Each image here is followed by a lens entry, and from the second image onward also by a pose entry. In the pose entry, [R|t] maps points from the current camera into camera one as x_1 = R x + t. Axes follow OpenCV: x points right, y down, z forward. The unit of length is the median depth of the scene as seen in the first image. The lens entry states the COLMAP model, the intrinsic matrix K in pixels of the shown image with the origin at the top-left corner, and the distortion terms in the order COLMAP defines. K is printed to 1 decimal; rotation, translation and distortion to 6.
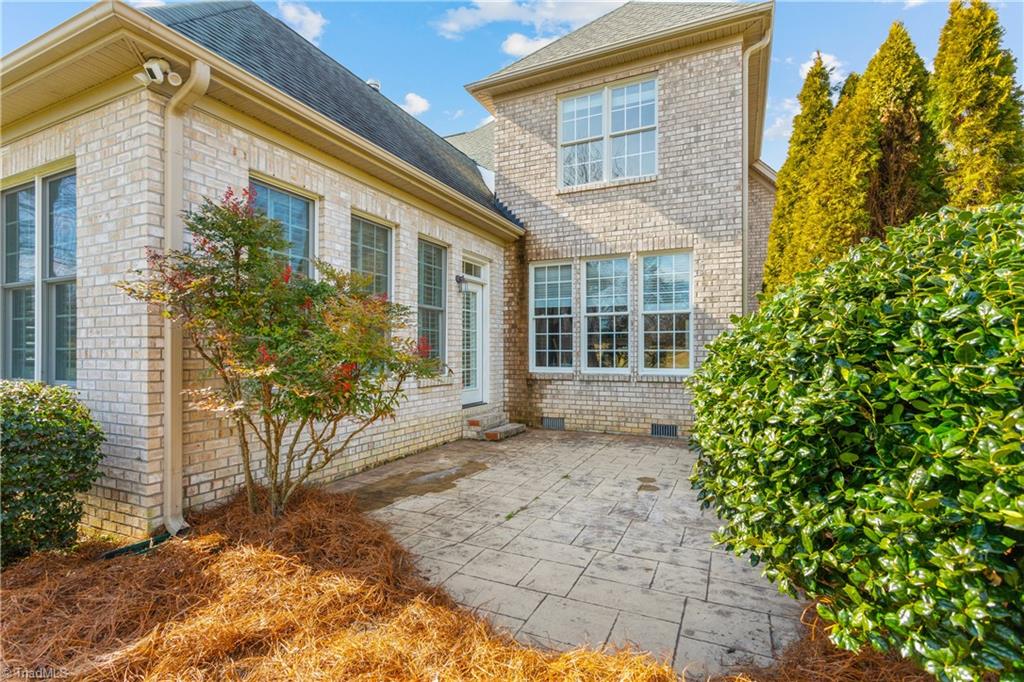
lens RADIAL K [[488.5, 0, 512.0], [0, 488.5, 341.0], [0, 0, 1]] dist [0.022199, 0.000226]
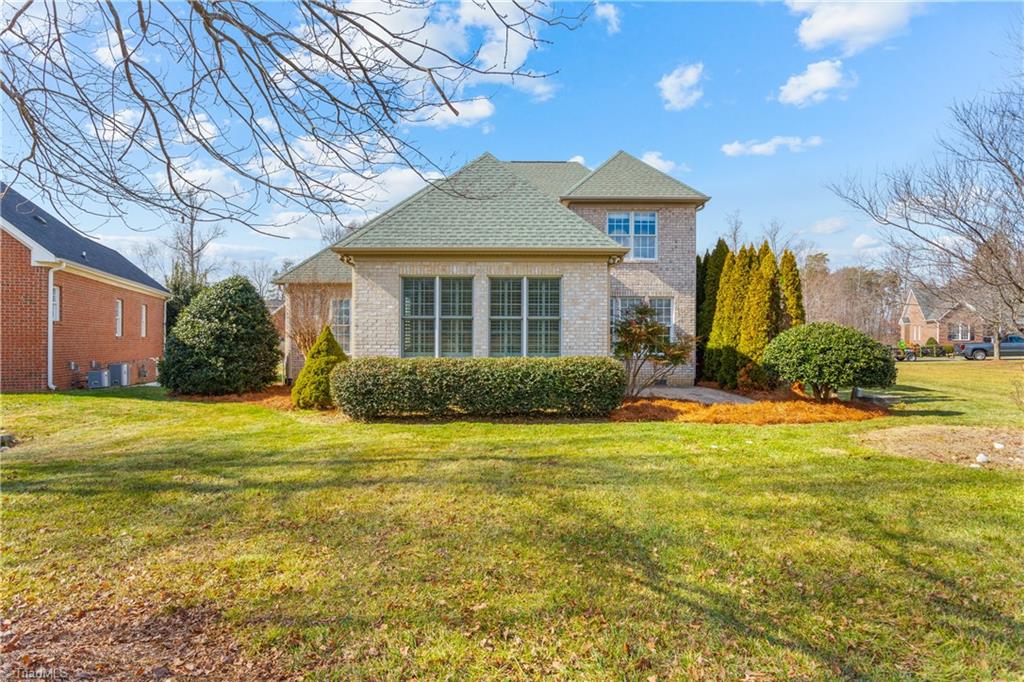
lens RADIAL K [[566.2, 0, 512.0], [0, 566.2, 341.0], [0, 0, 1]] dist [0.026422, 0.000183]
pose [[0.899066, 0.002557, 0.437805, -1.633402], [-0.013946, 0.999643, 0.022800, -0.052120], [-0.437590, -0.026604, 0.898781, -1.123397]]
